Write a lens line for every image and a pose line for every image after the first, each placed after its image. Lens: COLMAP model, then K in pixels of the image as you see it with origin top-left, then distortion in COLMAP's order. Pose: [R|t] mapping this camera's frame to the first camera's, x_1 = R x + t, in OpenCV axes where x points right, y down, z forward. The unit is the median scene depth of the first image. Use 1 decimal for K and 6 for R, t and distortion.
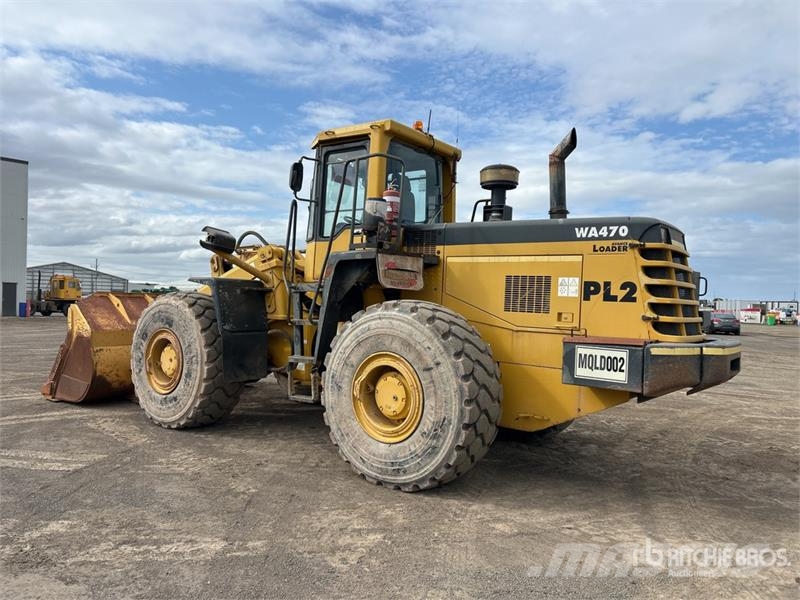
lens RADIAL K [[654.0, 0, 400.0], [0, 654.0, 300.0], [0, 0, 1]] dist [0.005633, 0.002543]
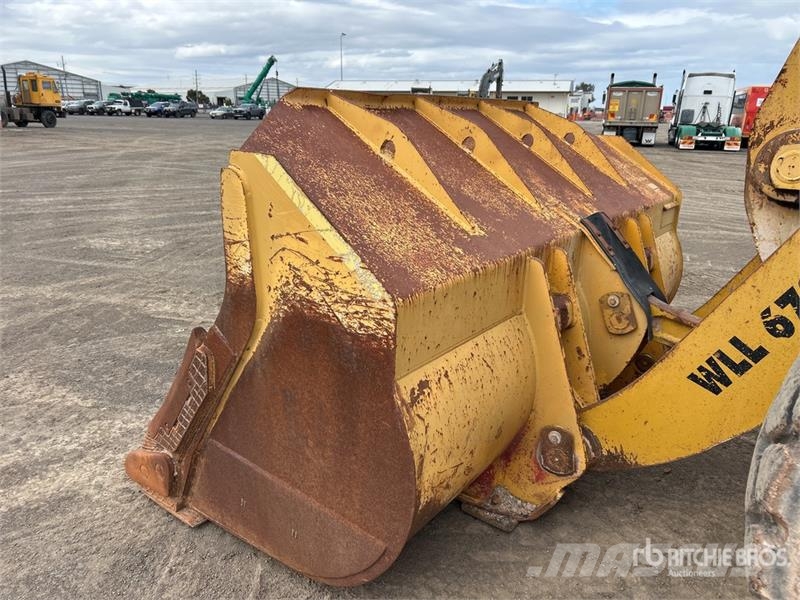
lens RADIAL K [[602.7, 0, 400.4], [0, 602.7, 303.1], [0, 0, 1]] dist [0.072160, -0.087480]
pose [[0.998684, -0.014873, 0.049072, -0.585412], [-0.001010, 0.951119, 0.308822, -0.010080], [-0.051267, -0.308465, 0.949853, 0.993746]]
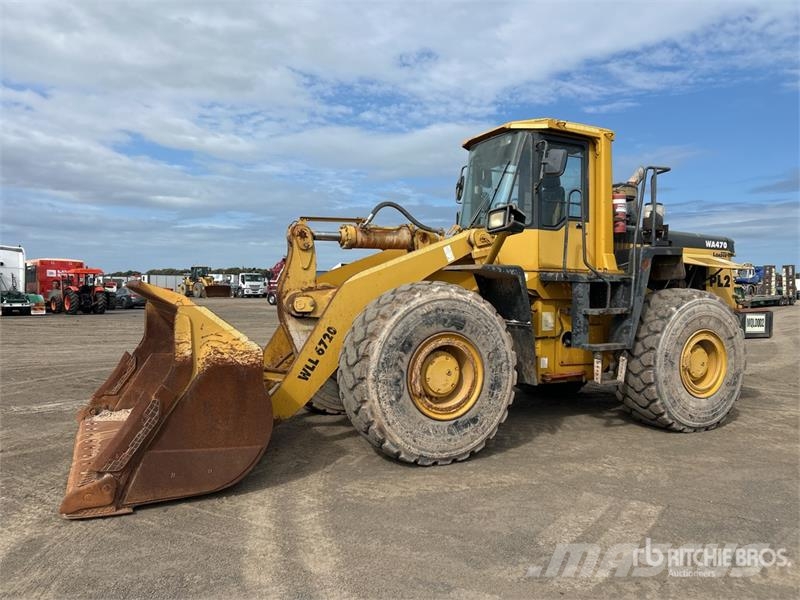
lens RADIAL K [[602.7, 0, 400.4], [0, 602.7, 303.1], [0, 0, 1]] dist [0.072160, -0.087480]
pose [[0.418655, -0.043925, 0.907082, -1.060962], [-0.000508, 0.998818, 0.048602, -0.023820], [-0.908145, -0.020808, 0.418138, 0.809474]]
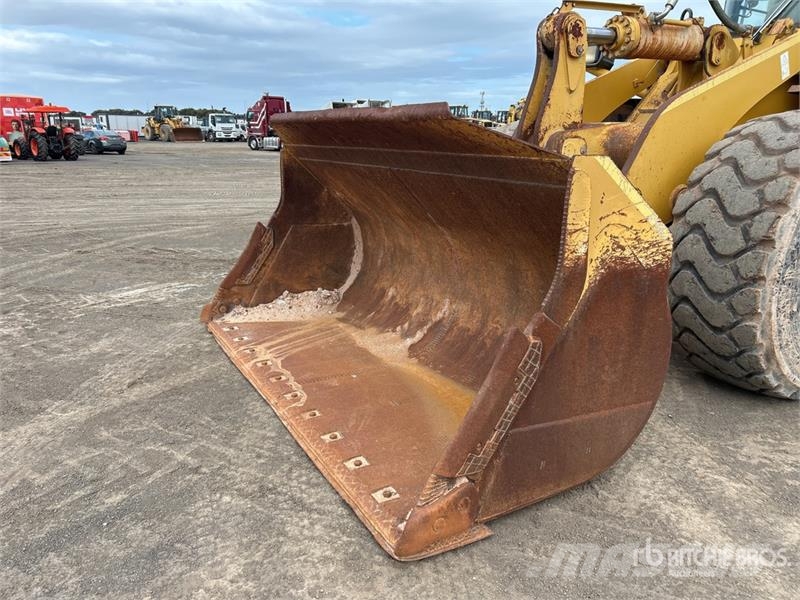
lens RADIAL K [[601.2, 0, 393.0], [0, 601.2, 299.3], [0, 0, 1]] dist [0.081230, -0.079658]
pose [[0.375557, -0.269409, 0.886778, -0.931778], [0.001511, 0.956995, 0.290102, -0.012099], [-0.926798, -0.107610, 0.359813, 1.200739]]
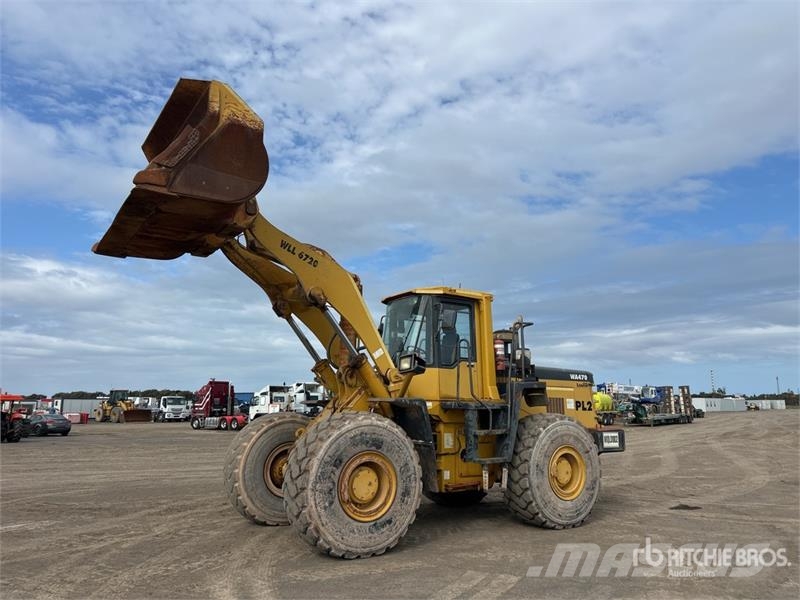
lens RADIAL K [[605.0, 0, 404.4], [0, 605.0, 285.6], [0, 0, 1]] dist [0.005281, -0.000456]
pose [[0.302709, 0.164537, 0.938773, -1.307017], [0.008242, 0.984497, -0.175209, -0.042728], [-0.953047, 0.060775, 0.296660, 0.706073]]
